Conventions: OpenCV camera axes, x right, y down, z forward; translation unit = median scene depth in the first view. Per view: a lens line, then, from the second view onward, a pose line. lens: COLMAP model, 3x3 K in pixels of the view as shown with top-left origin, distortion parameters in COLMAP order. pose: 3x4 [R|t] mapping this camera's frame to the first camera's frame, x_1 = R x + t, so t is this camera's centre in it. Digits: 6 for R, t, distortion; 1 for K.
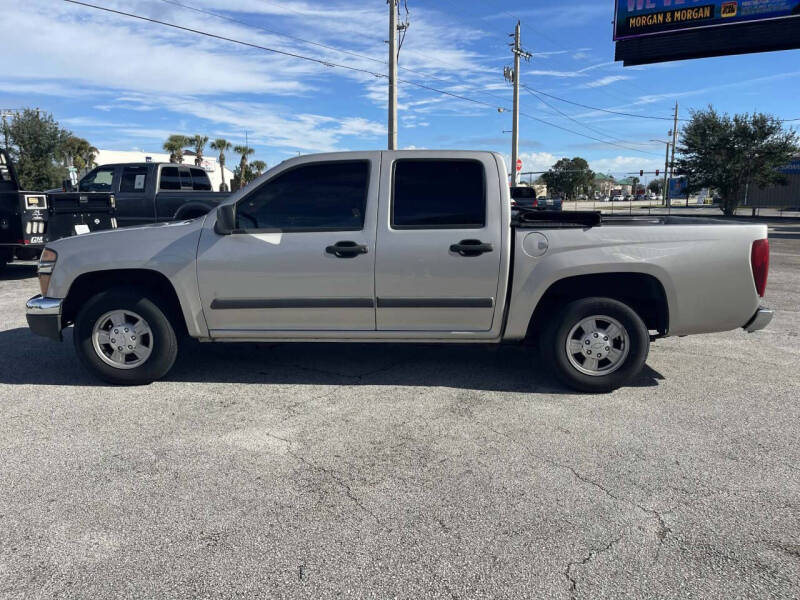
lens RADIAL K [[604.9, 0, 398.4], [0, 604.9, 293.7], [0, 0, 1]] dist [0.084337, -0.125481]
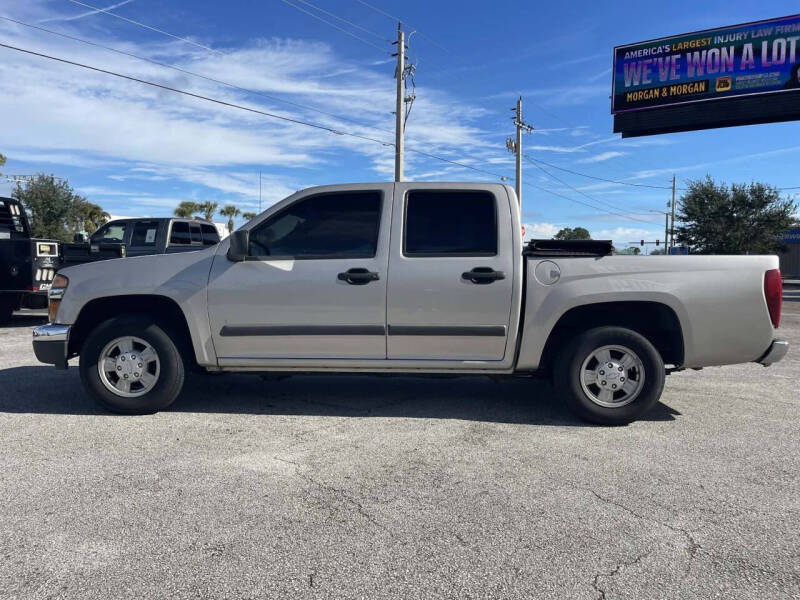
lens RADIAL K [[603.9, 0, 402.9], [0, 603.9, 297.6], [0, 0, 1]] dist [0.083010, -0.121560]
pose [[0.999967, 0.008084, 0.000123, -0.011568], [-0.008028, 0.994610, -0.103380, 0.061891], [-0.000958, 0.103376, 0.994642, 0.011506]]
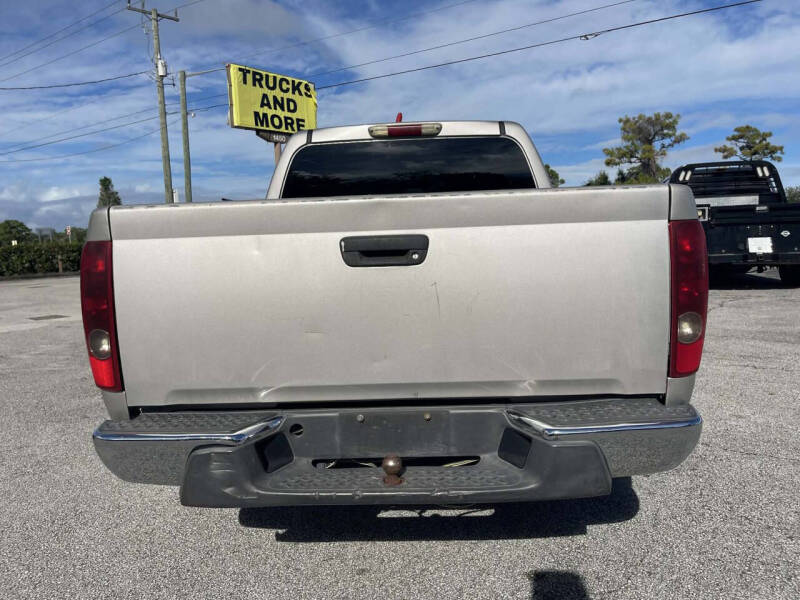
lens RADIAL K [[601.0, 0, 400.3], [0, 601.0, 304.3], [0, 0, 1]] dist [0.067178, -0.081253]
pose [[-0.017332, 0.107019, -0.994106, 0.946318], [-0.123824, 0.986372, 0.108345, -0.109842], [0.992153, 0.124972, -0.003844, 1.155170]]
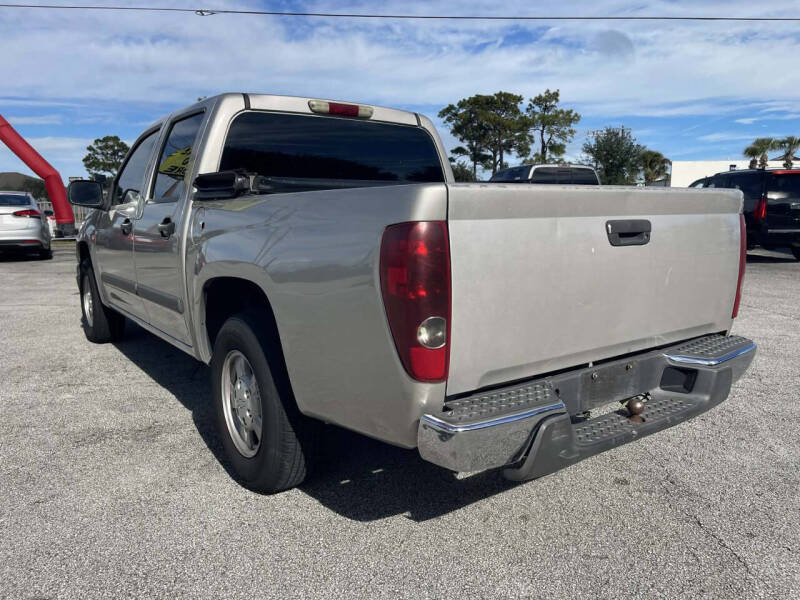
lens RADIAL K [[604.7, 0, 402.3], [0, 604.7, 304.7], [0, 0, 1]] dist [0.077208, -0.114728]
pose [[0.611706, 0.116124, -0.782516, 0.836465], [-0.118519, 0.991456, 0.054482, -0.054382], [0.782157, 0.059416, 0.620242, 0.741381]]
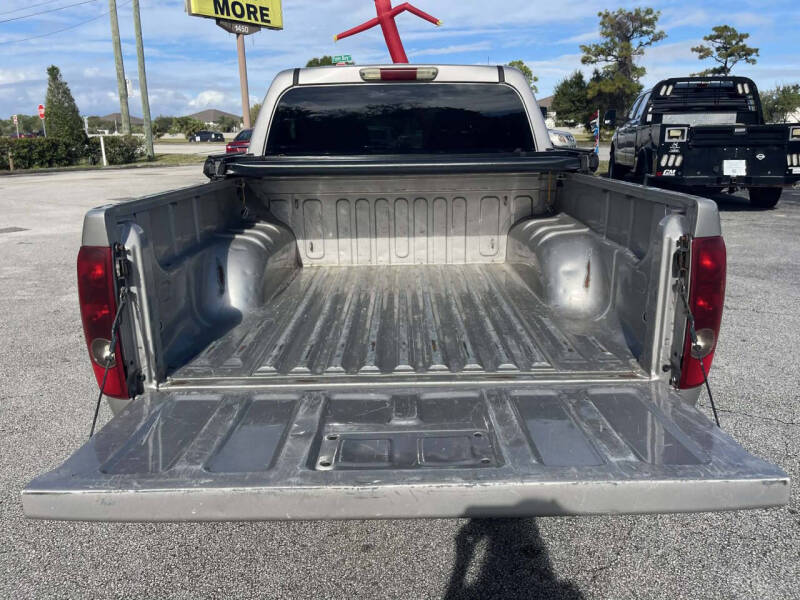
lens RADIAL K [[596.6, 0, 400.4], [0, 596.6, 298.2], [0, 0, 1]] dist [0.109106, -0.146778]
pose [[0.034443, 0.259360, -0.965166, 0.925098], [-0.144142, 0.956931, 0.252003, -0.169725], [0.988957, 0.130442, 0.070344, 1.117682]]
